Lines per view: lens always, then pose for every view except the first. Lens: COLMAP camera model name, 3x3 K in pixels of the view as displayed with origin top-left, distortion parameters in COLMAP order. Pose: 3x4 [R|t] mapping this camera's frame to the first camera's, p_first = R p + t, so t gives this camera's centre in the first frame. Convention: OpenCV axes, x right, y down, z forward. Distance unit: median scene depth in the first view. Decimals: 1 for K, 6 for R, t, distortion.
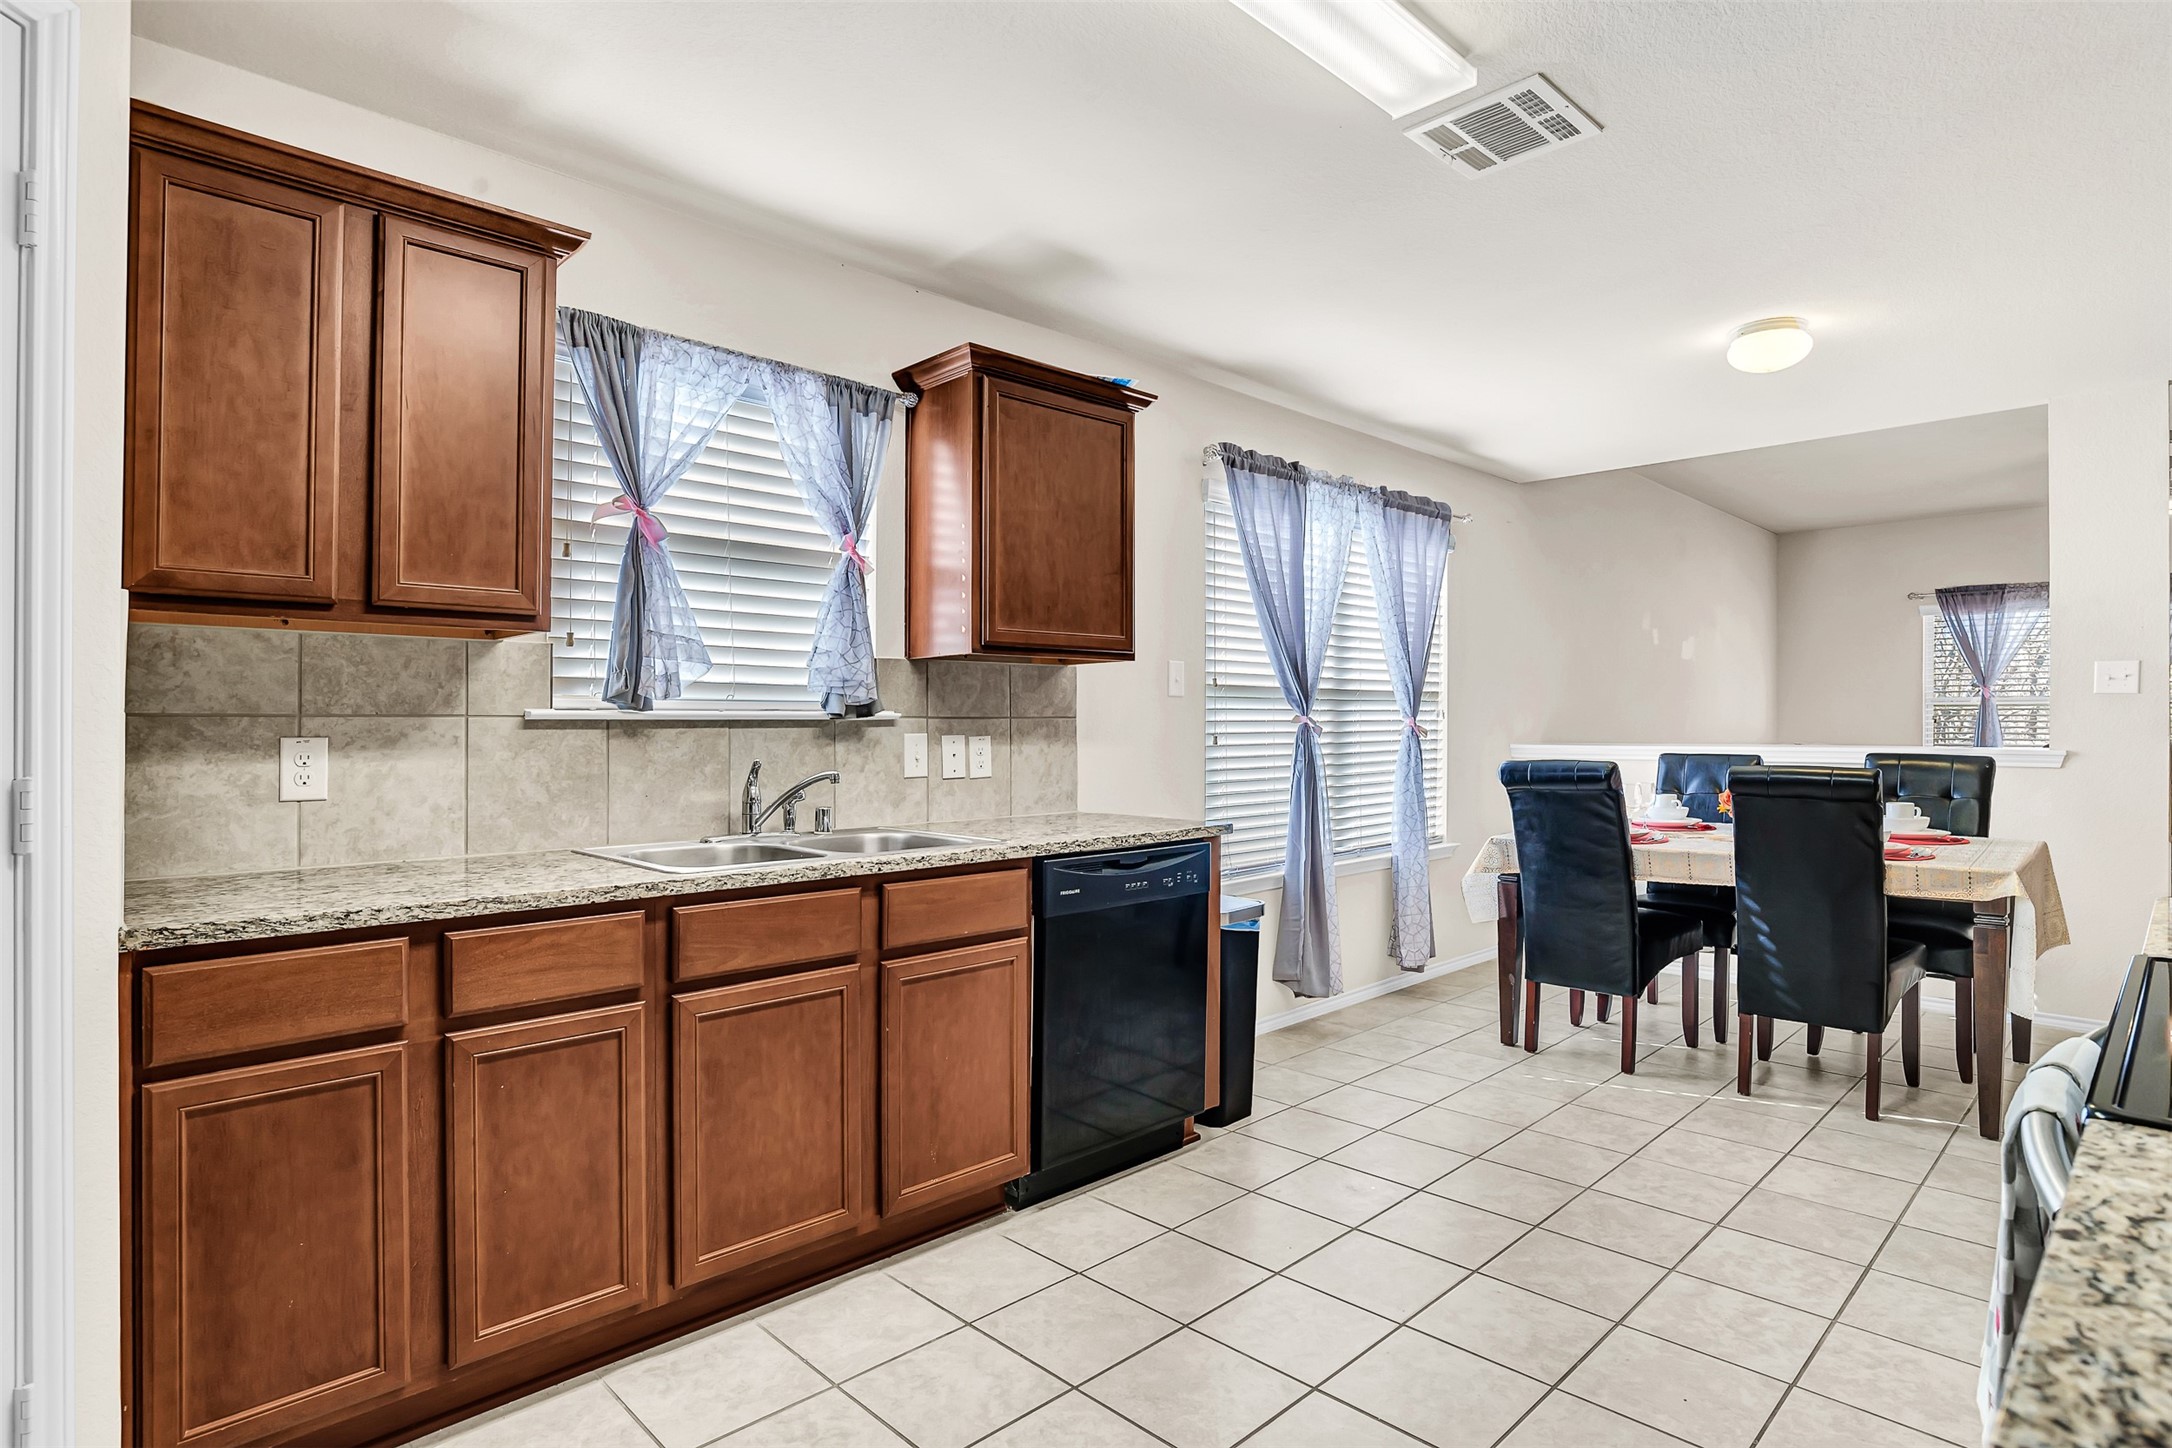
lens RADIAL K [[1135.9, 0, 1087.3], [0, 1135.9, 757.8], [0, 0, 1]] dist [-0.060601, 0.033082]
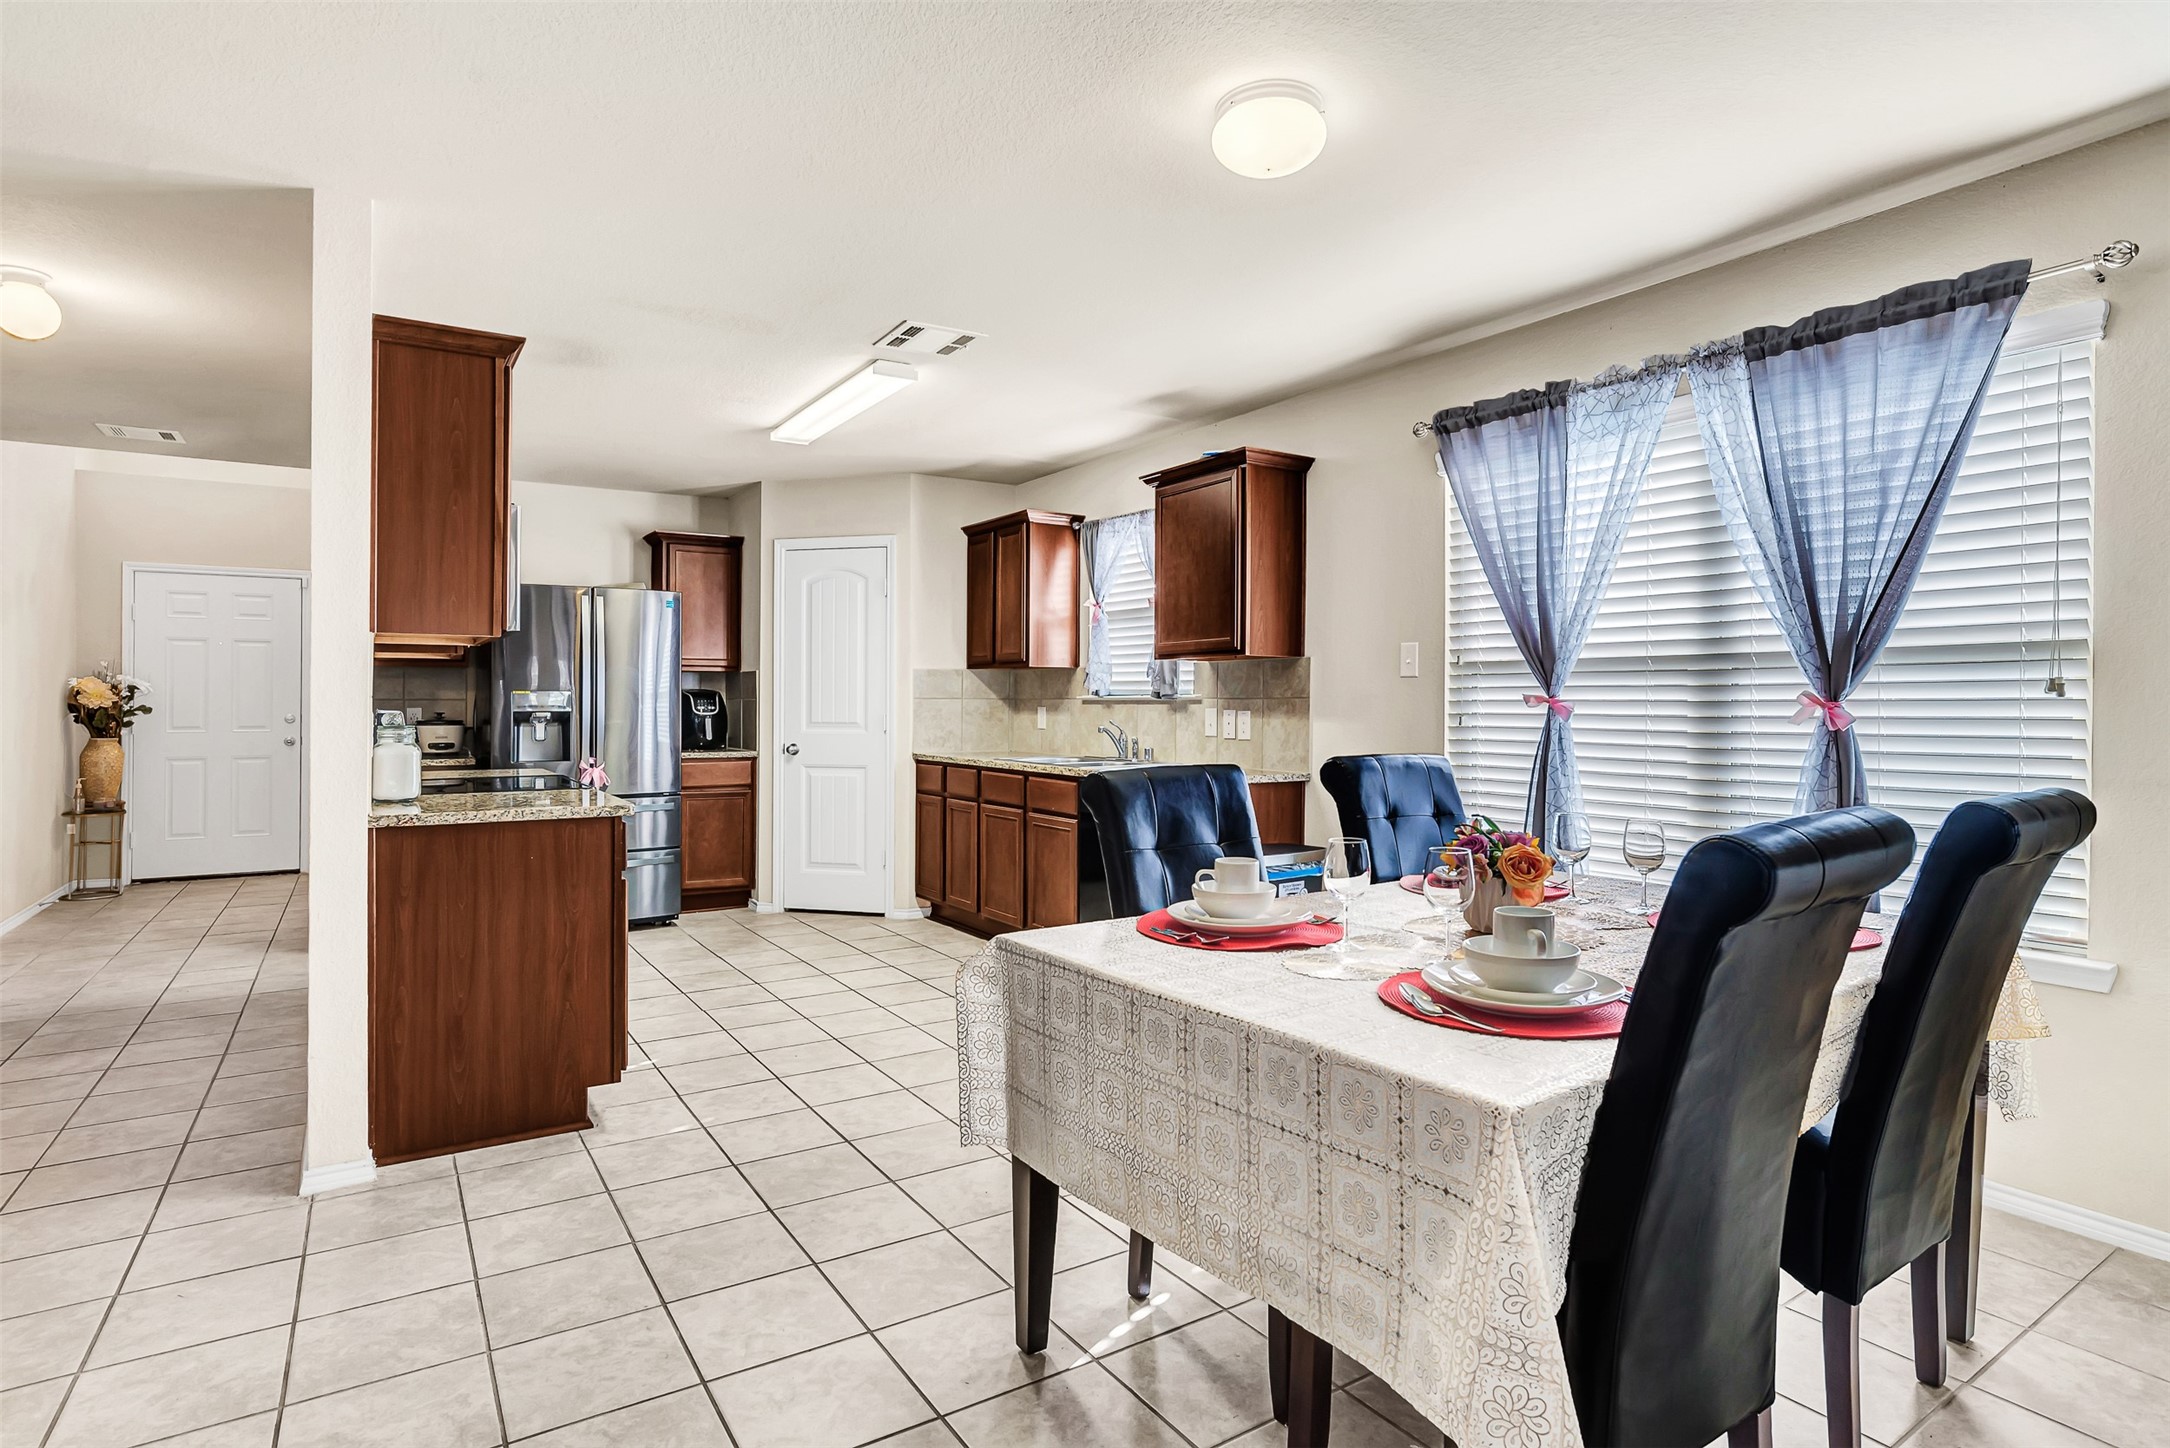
lens RADIAL K [[1114.8, 0, 1073.8], [0, 1114.8, 728.1], [0, 0, 1]] dist [-0.051420, 0.022715]
pose [[-0.201177, 0.027022, -0.979182, 1.094703], [-0.026358, 0.999108, 0.032988, -0.031360], [0.979200, 0.032446, -0.200285, 0.874330]]
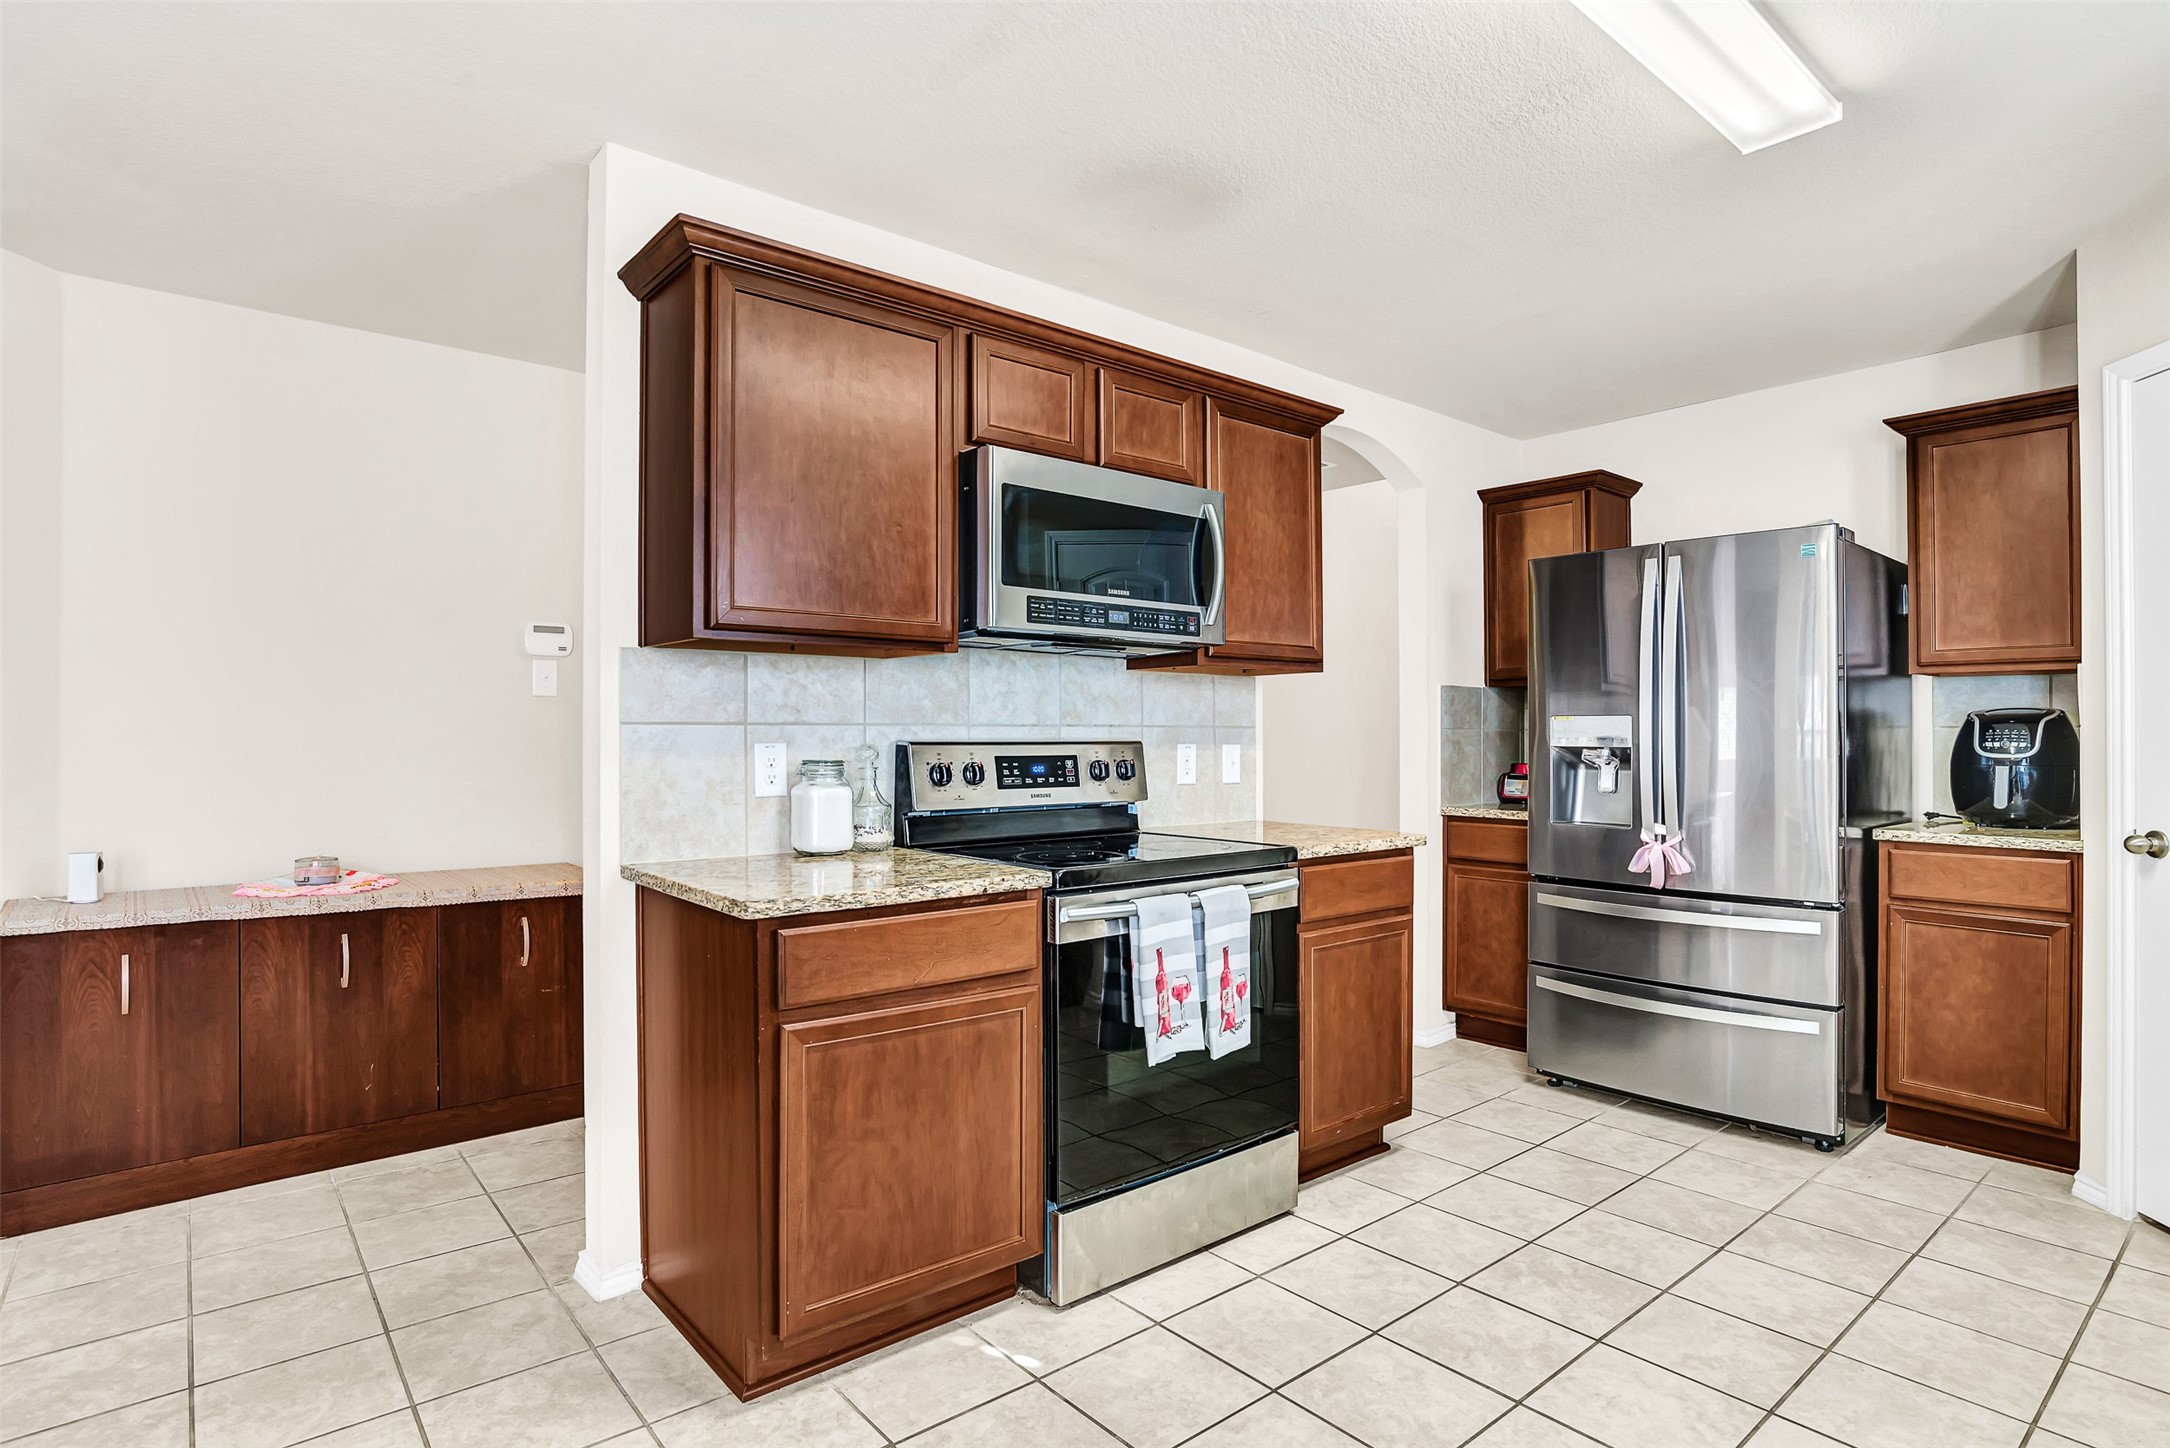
lens RADIAL K [[1123.5, 0, 1085.0], [0, 1123.5, 724.0], [0, 0, 1]] dist [-0.053813, 0.027061]
pose [[-0.997549, 0.001529, 0.069949, 0.255610], [0.002885, 0.999810, 0.019293, -0.025277], [-0.069907, 0.019448, -0.997364, 0.867502]]
